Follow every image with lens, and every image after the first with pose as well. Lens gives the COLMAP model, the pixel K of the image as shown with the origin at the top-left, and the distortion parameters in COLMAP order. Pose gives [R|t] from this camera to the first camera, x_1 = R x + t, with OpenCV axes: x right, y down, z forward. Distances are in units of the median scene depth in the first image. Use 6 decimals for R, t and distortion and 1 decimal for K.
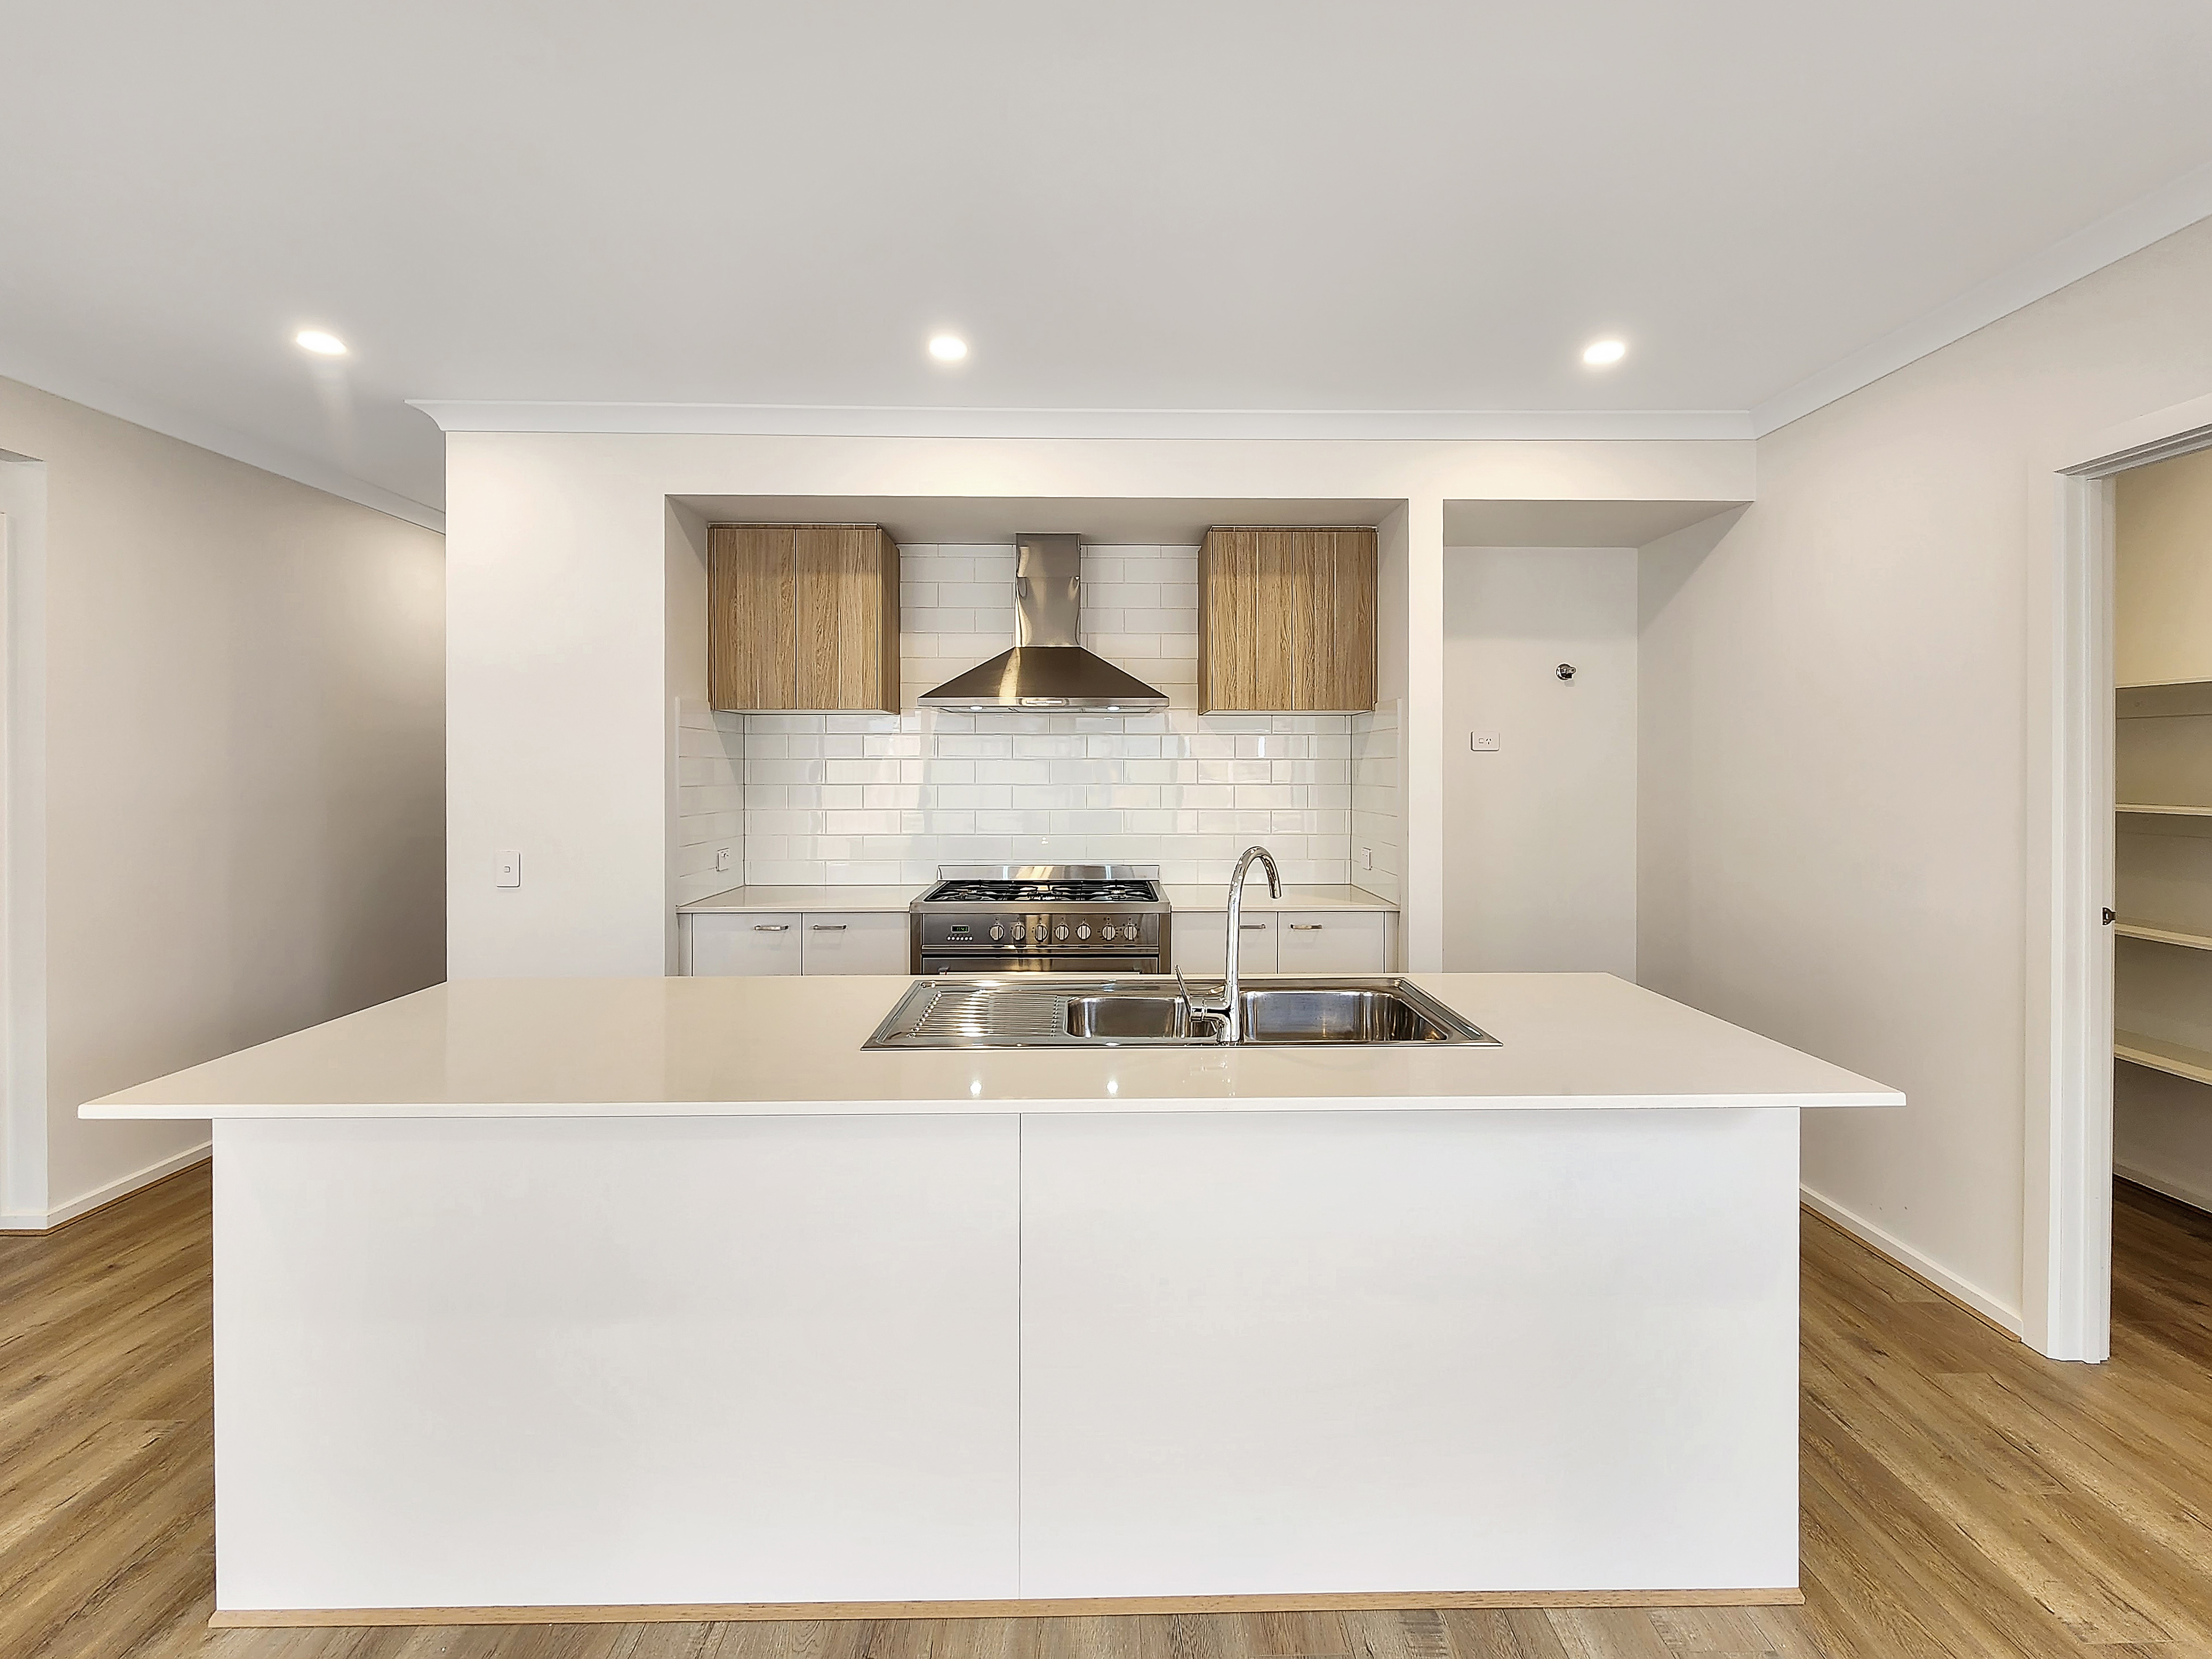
lens RADIAL K [[935.3, 0, 1112.7], [0, 935.3, 770.9], [0, 0, 1]] dist [-0.000272, -0.000228]
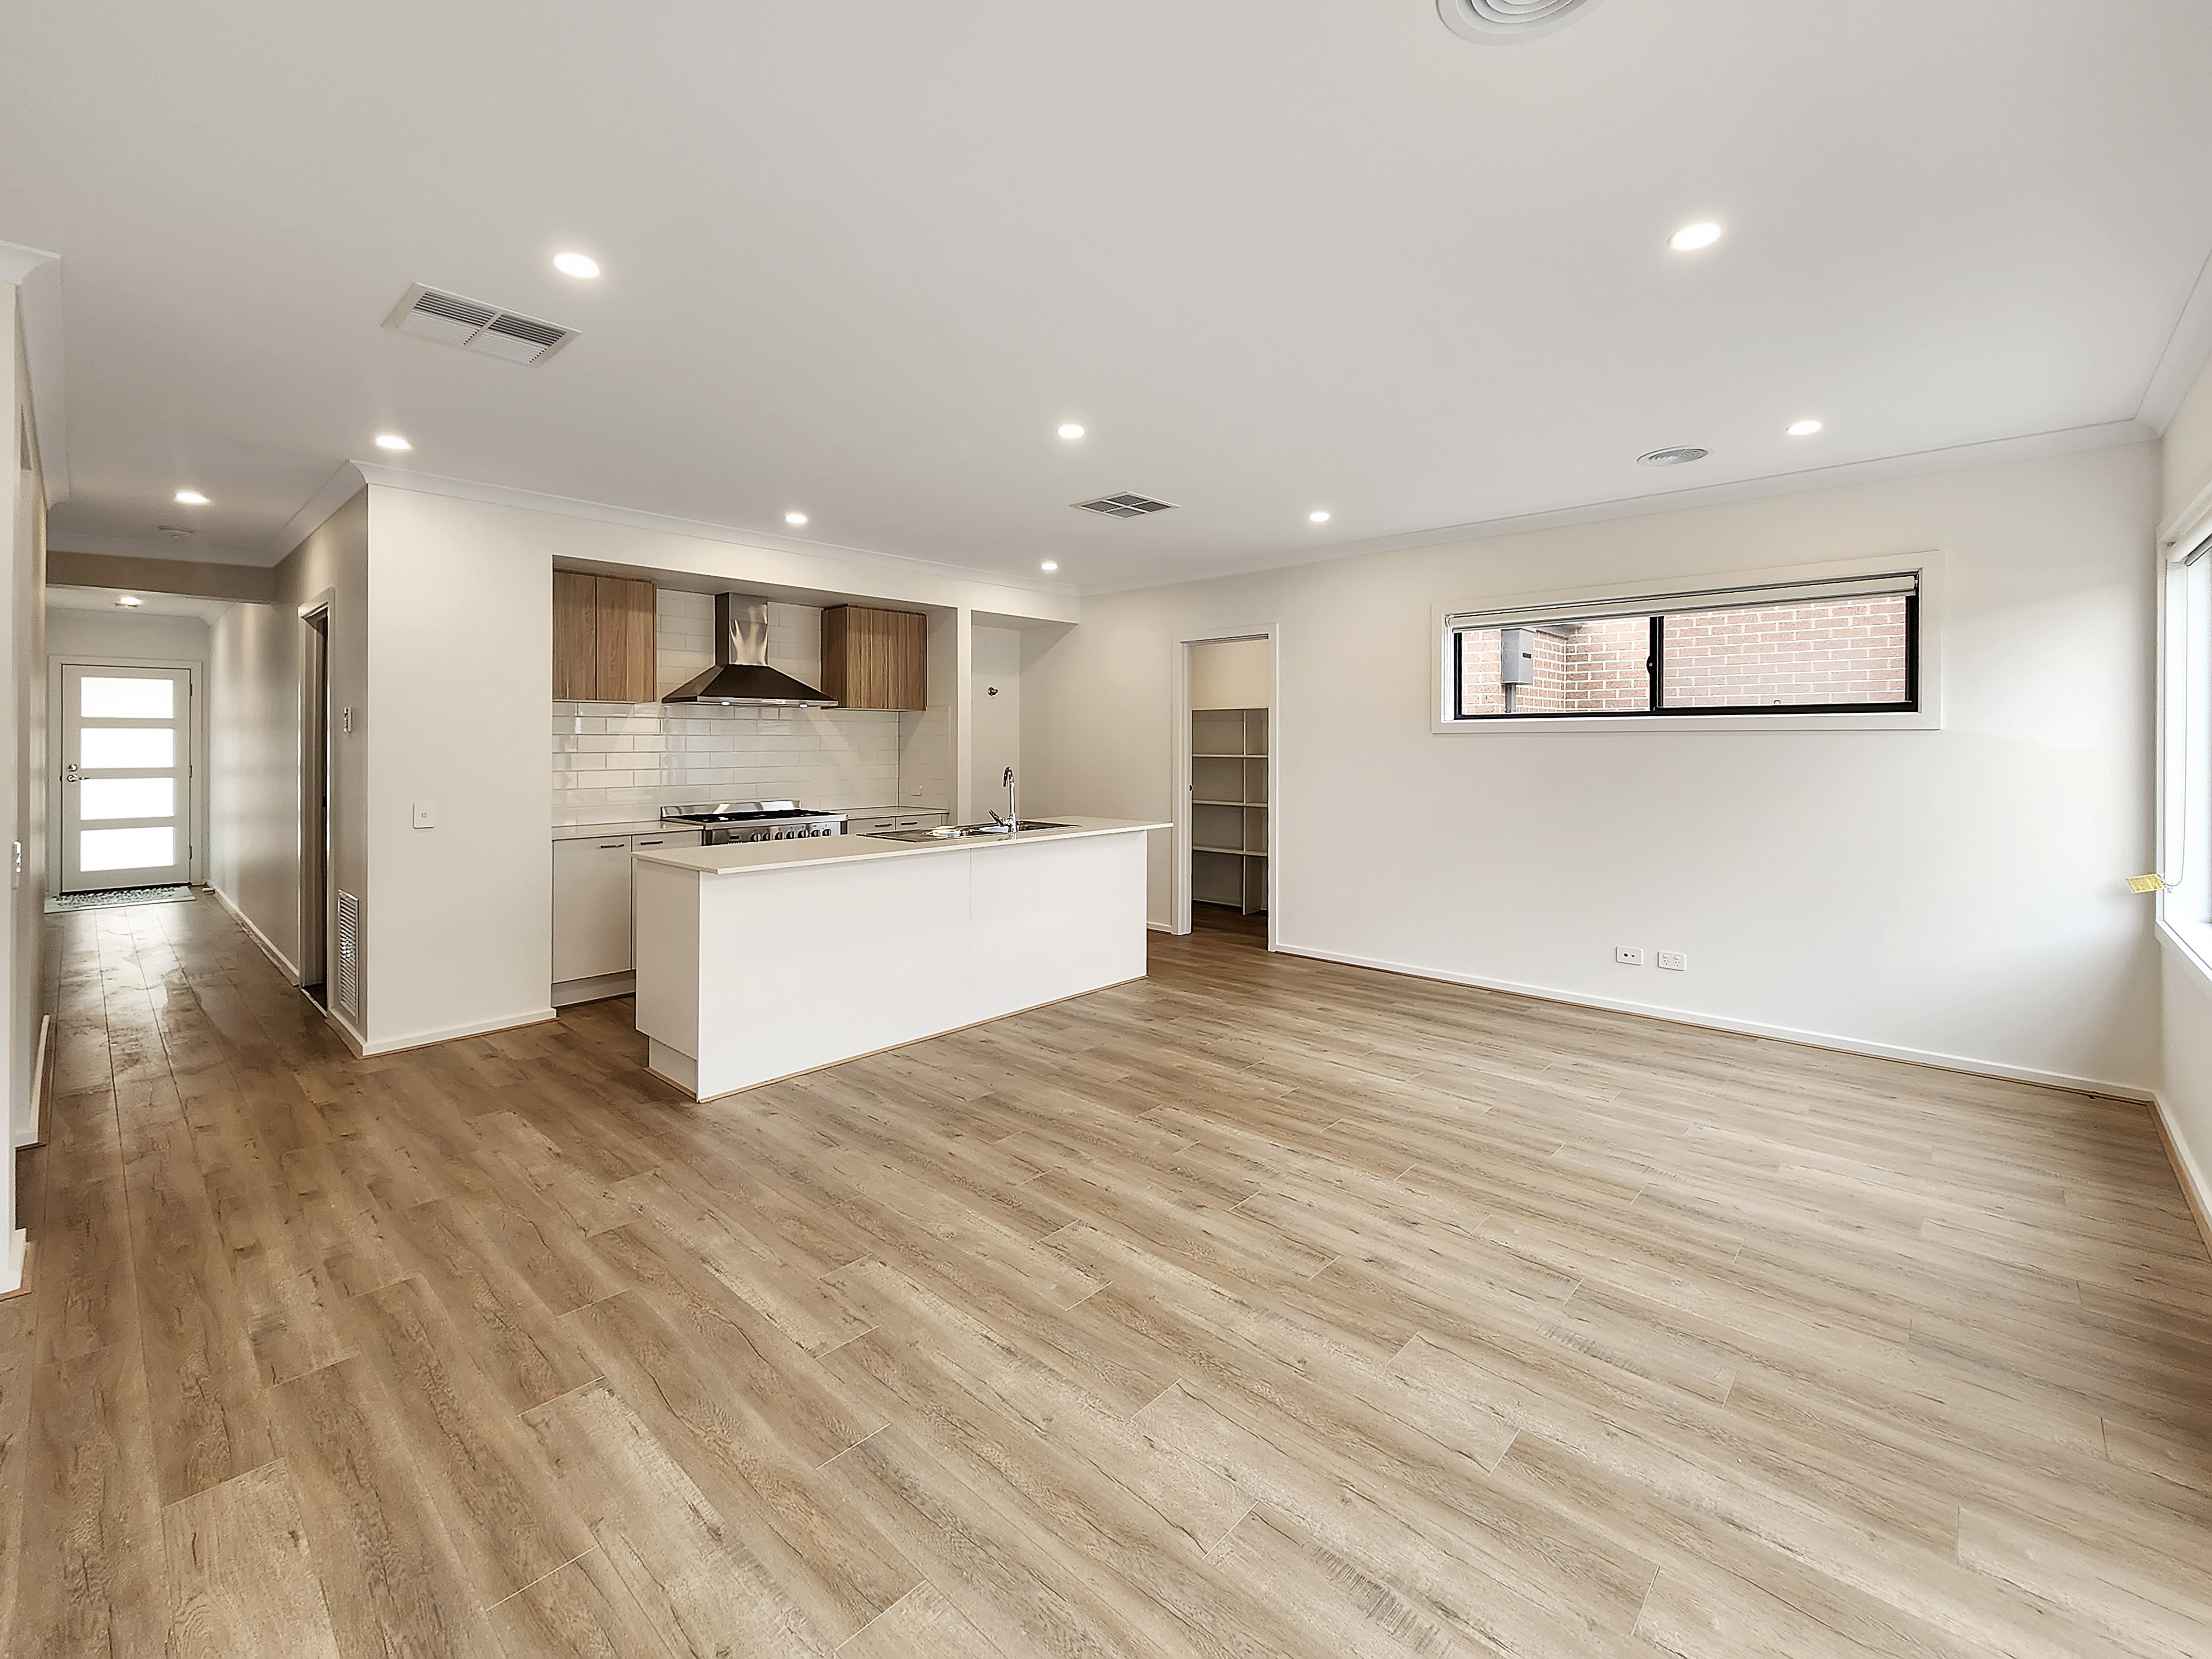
lens RADIAL K [[968.6, 0, 1128.2], [0, 968.6, 742.3], [0, 0, 1]] dist [0.001038, -0.000216]
pose [[0.690188, 0.000855, 0.723630, -0.849272], [-0.003577, 0.999991, 0.002230, -0.007393], [-0.723622, -0.004128, 0.690185, -0.638214]]
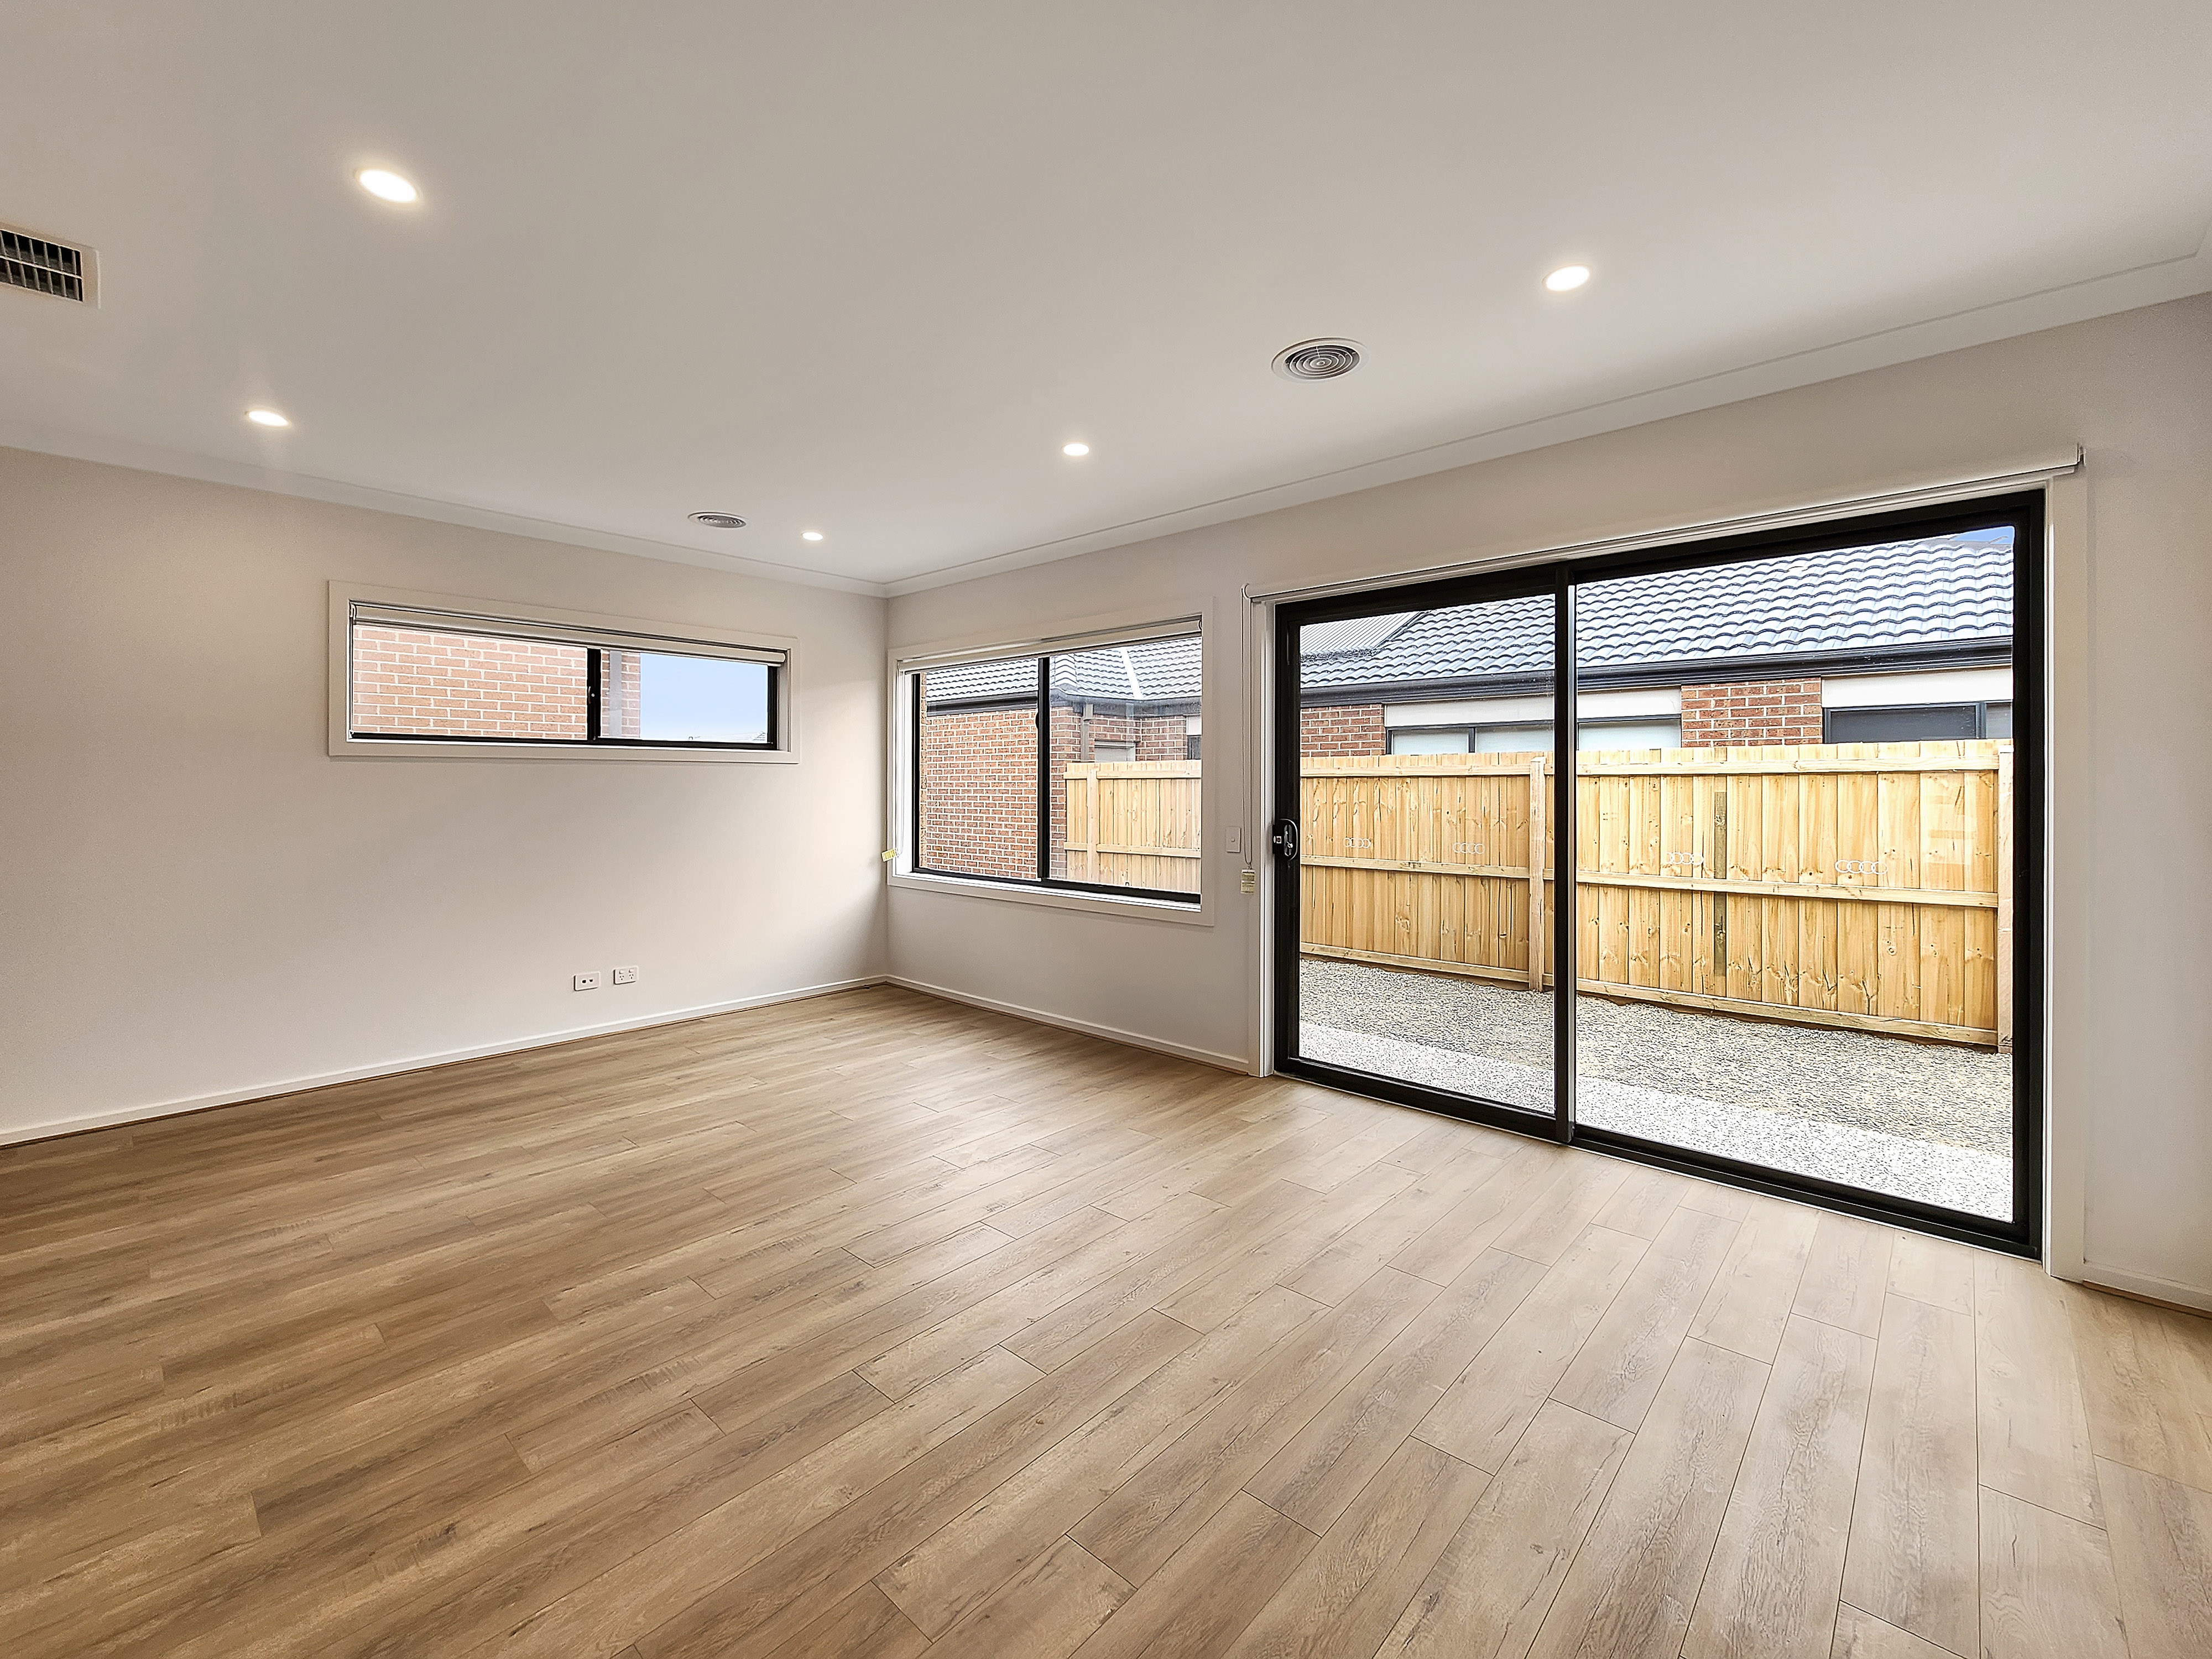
lens RADIAL K [[935.3, 0, 1112.7], [0, 935.3, 770.9], [0, 0, 1]] dist [-0.000272, -0.000228]
pose [[-0.730367, 0.011177, 0.682964, -0.830372], [-0.001741, 0.999832, -0.018224, 0.017926], [-0.683053, -0.014500, -0.730225, 0.272902]]
